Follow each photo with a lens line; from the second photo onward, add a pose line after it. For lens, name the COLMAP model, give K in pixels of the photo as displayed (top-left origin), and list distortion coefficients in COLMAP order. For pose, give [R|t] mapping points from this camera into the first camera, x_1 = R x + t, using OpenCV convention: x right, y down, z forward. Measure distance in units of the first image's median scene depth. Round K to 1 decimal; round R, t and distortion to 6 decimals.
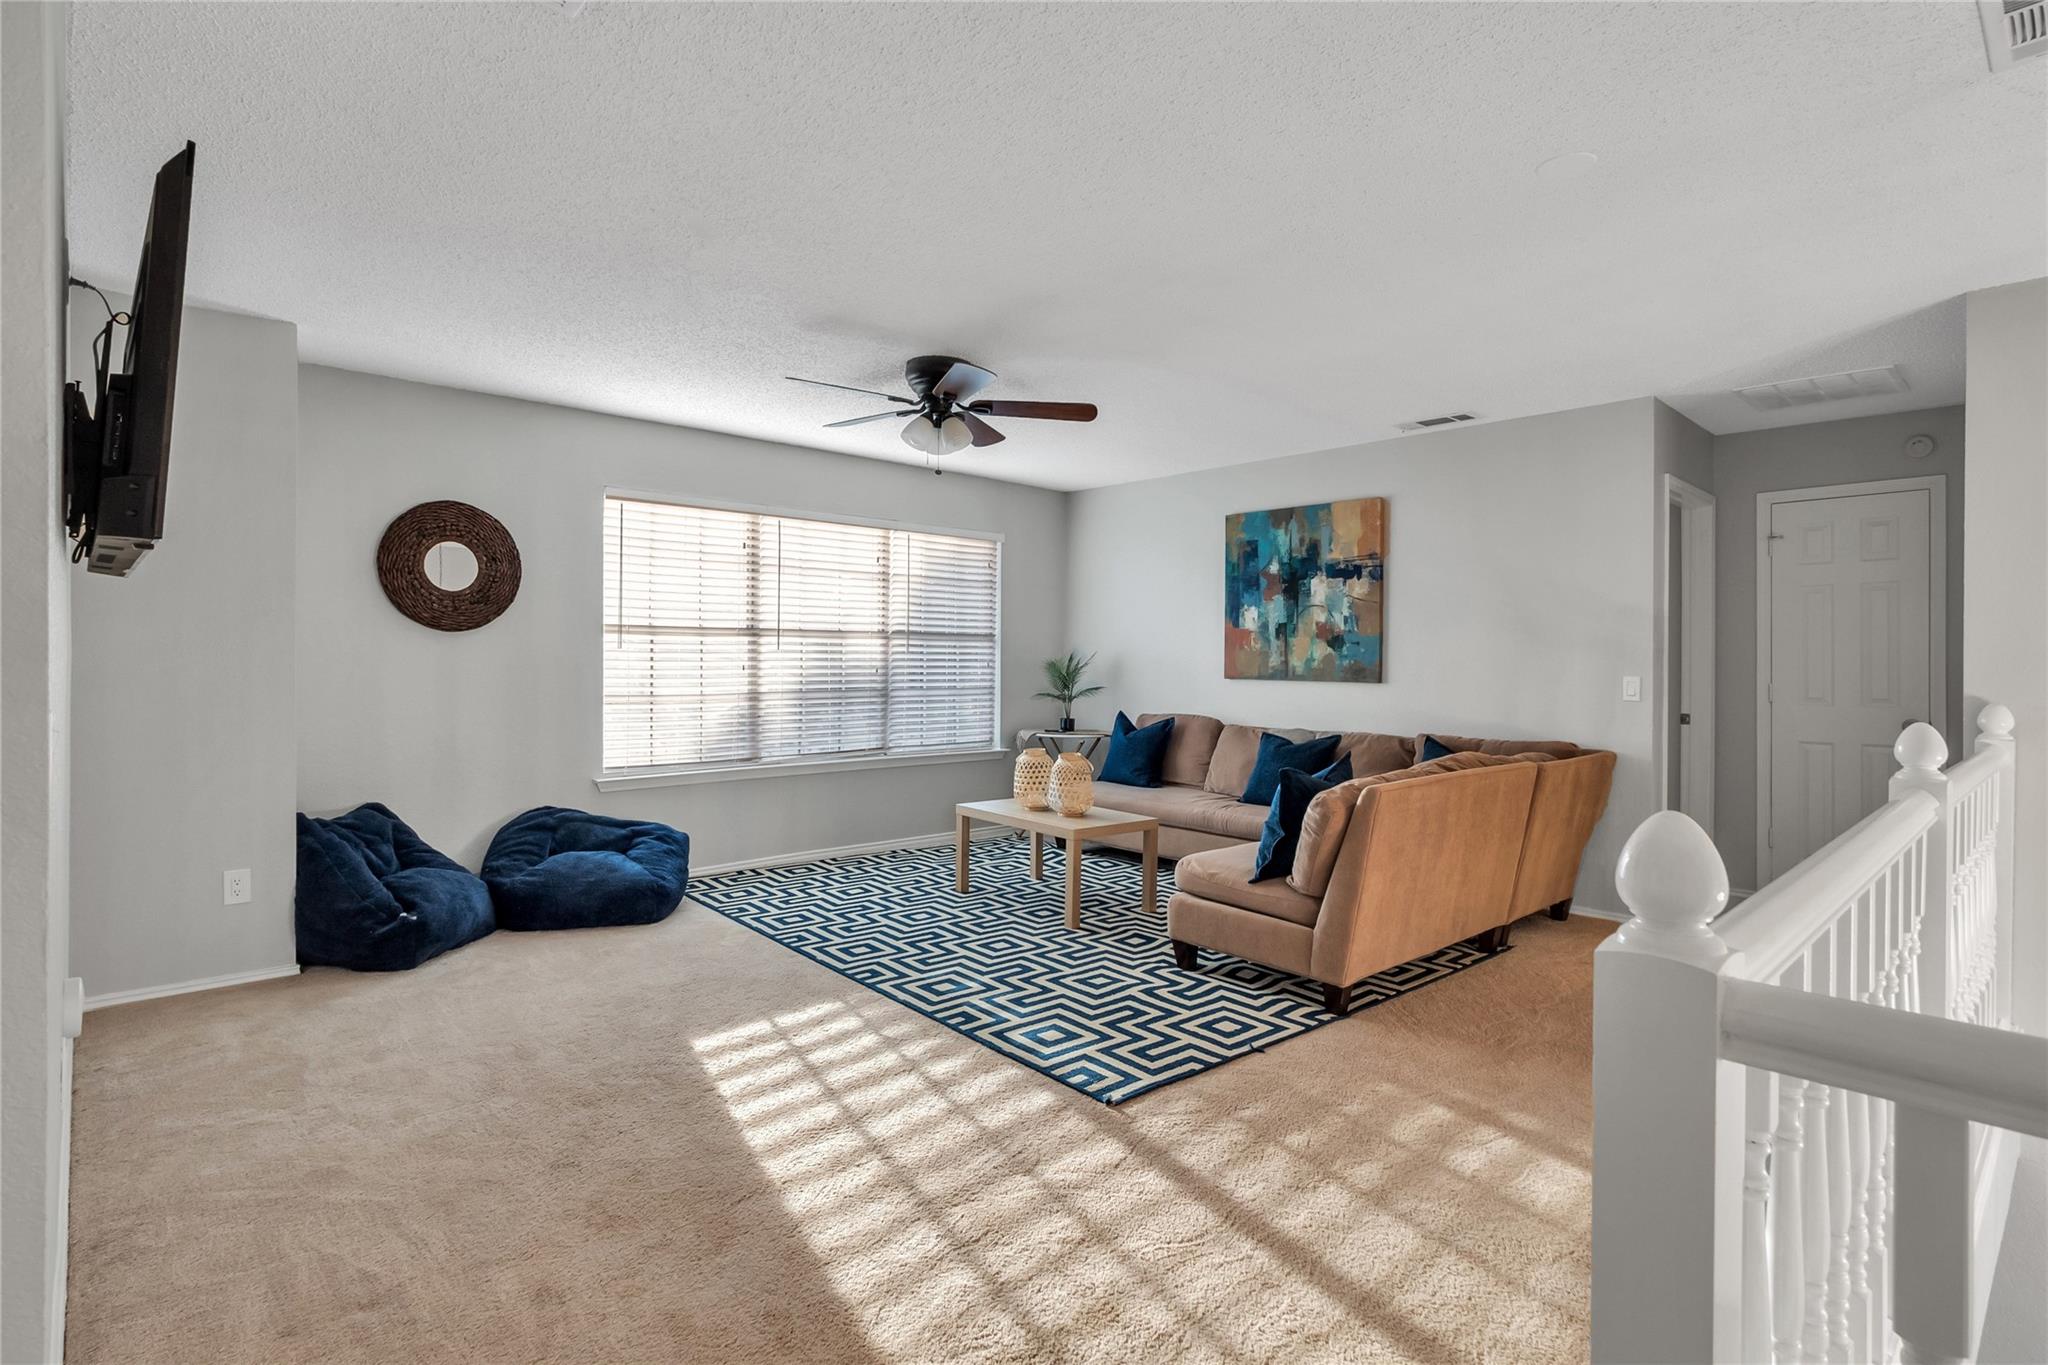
lens RADIAL K [[1002.8, 0, 1014.9], [0, 1002.8, 668.2], [0, 0, 1]] dist [-0.000383, -0.000418]
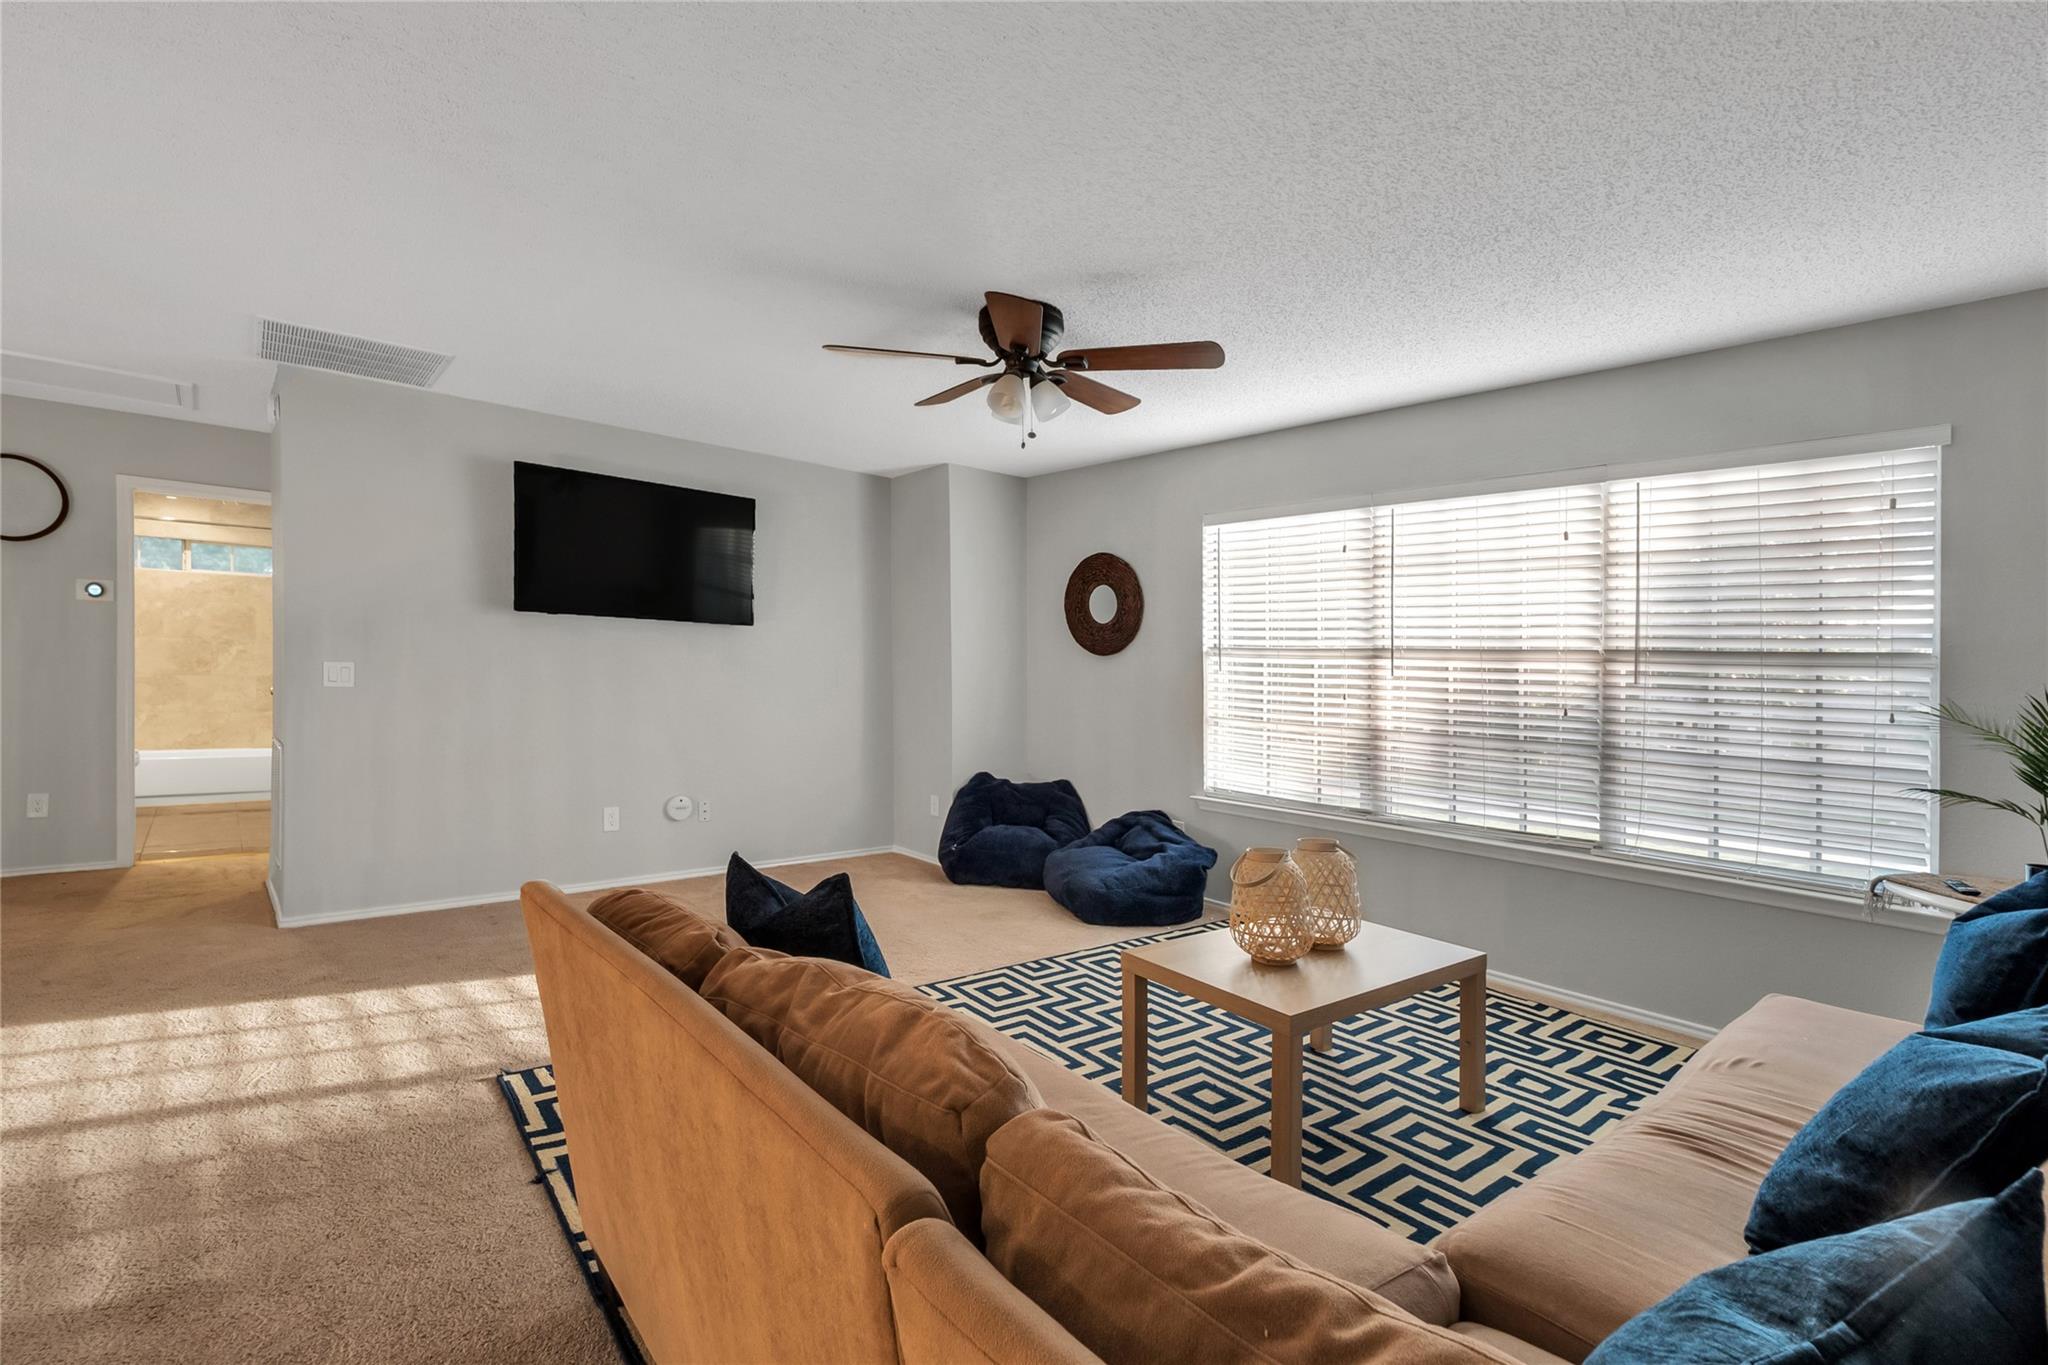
lens RADIAL K [[910.7, 0, 980.1], [0, 910.7, 659.9], [0, 0, 1]] dist [-0.000255, -0.000238]
pose [[-0.041766, -0.004282, -0.999118, 0.526155], [-0.034440, 0.999403, -0.002844, -0.019388], [0.998534, 0.034291, -0.041889, 0.783099]]
